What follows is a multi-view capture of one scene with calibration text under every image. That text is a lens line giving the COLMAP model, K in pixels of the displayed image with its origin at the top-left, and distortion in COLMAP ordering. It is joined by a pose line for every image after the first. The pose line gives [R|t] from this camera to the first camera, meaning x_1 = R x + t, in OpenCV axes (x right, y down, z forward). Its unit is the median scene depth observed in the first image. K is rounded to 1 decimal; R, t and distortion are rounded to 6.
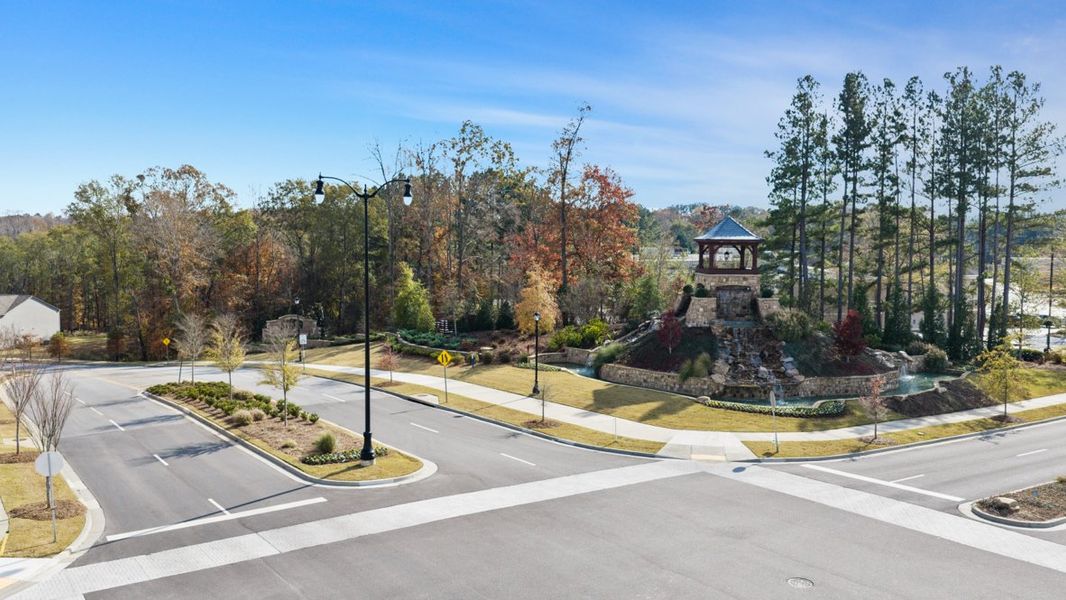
lens RADIAL K [[893.2, 0, 532.5], [0, 893.2, 301.0], [0, 0, 1]] dist [0.020759, -0.021652]
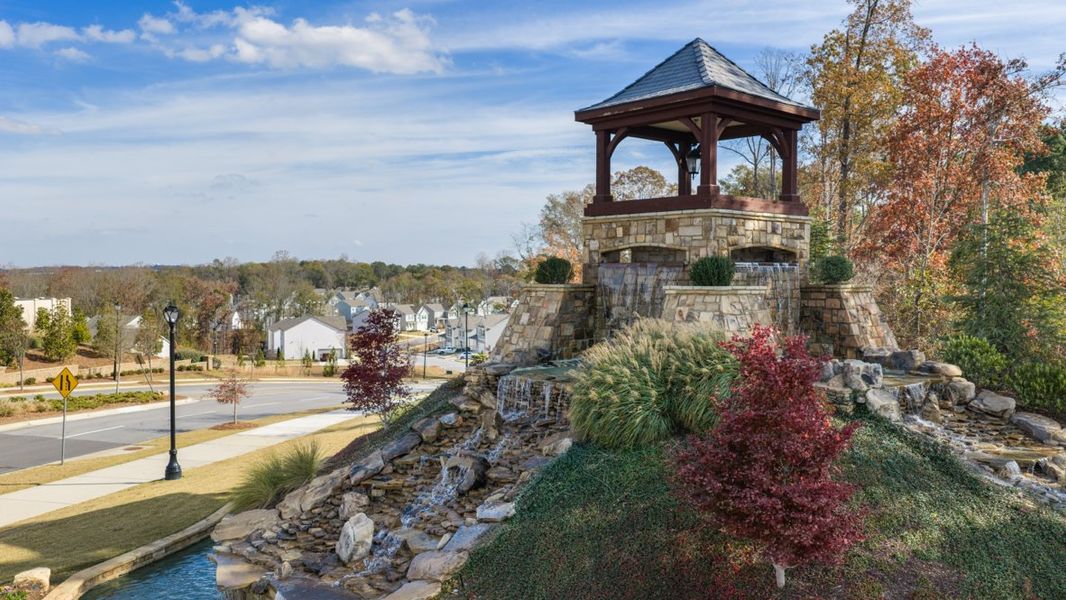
lens RADIAL K [[893.2, 0, 531.6], [0, 893.2, 301.5], [0, 0, 1]] dist [0.020759, -0.021652]
pose [[0.618213, 0.016889, -0.785829, 0.461539], [-0.041748, 0.999063, -0.011371, 0.007202], [0.784901, 0.039836, 0.618340, 0.790650]]
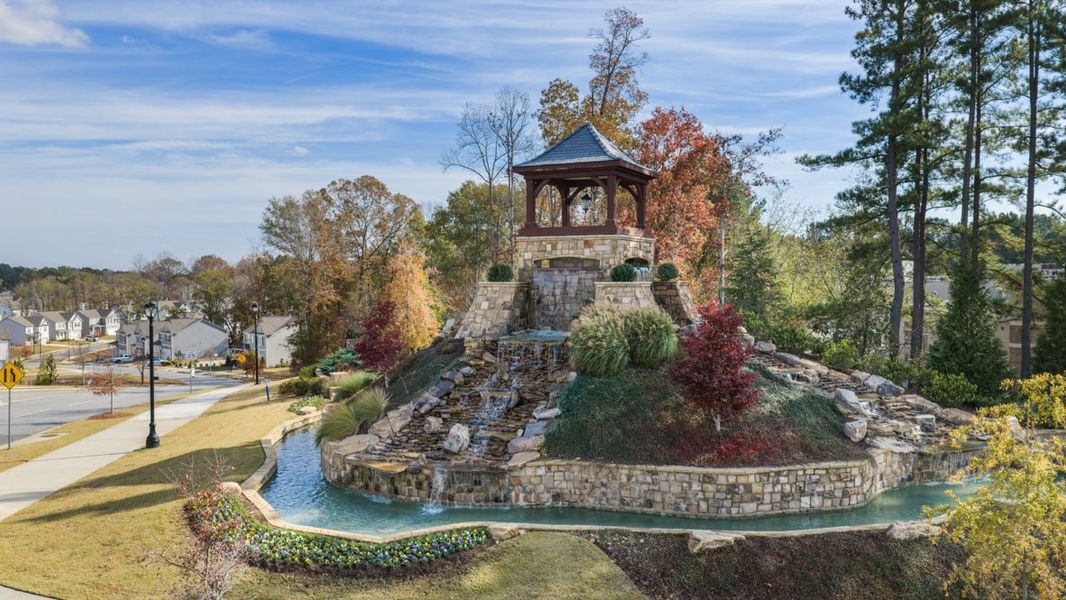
lens RADIAL K [[893.2, 0, 533.1], [0, 893.2, 297.4], [0, 0, 1]] dist [0.020759, -0.021652]
pose [[0.865326, 0.000934, -0.501208, 0.467574], [-0.018384, 0.999384, -0.029879, 0.020056], [0.500871, 0.035069, 0.864811, 0.576279]]
